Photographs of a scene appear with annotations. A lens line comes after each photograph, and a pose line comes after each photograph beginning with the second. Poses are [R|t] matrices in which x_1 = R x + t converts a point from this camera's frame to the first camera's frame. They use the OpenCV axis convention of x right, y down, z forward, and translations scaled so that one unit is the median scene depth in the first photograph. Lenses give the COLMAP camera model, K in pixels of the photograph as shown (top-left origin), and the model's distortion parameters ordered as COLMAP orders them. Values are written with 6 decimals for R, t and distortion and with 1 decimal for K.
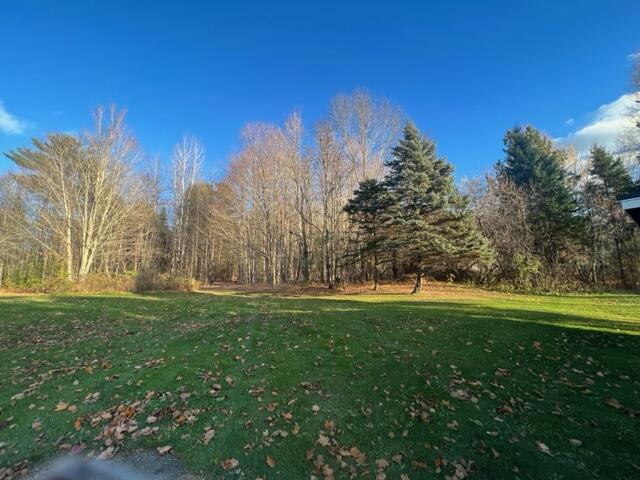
lens RADIAL K [[255.7, 0, 320.0], [0, 255.7, 240.0], [0, 0, 1]] dist [0.001237, -0.000053]
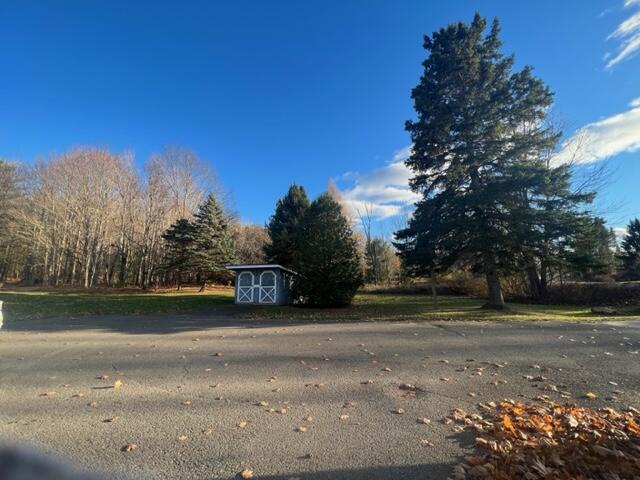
lens RADIAL K [[255.7, 0, 320.0], [0, 255.7, 240.0], [0, 0, 1]] dist [0.001237, -0.000053]
pose [[0.804585, 0.113713, 0.582848, -0.030698], [-0.099758, 0.993429, -0.056107, -0.097017], [-0.585398, -0.013001, 0.810642, -0.699708]]
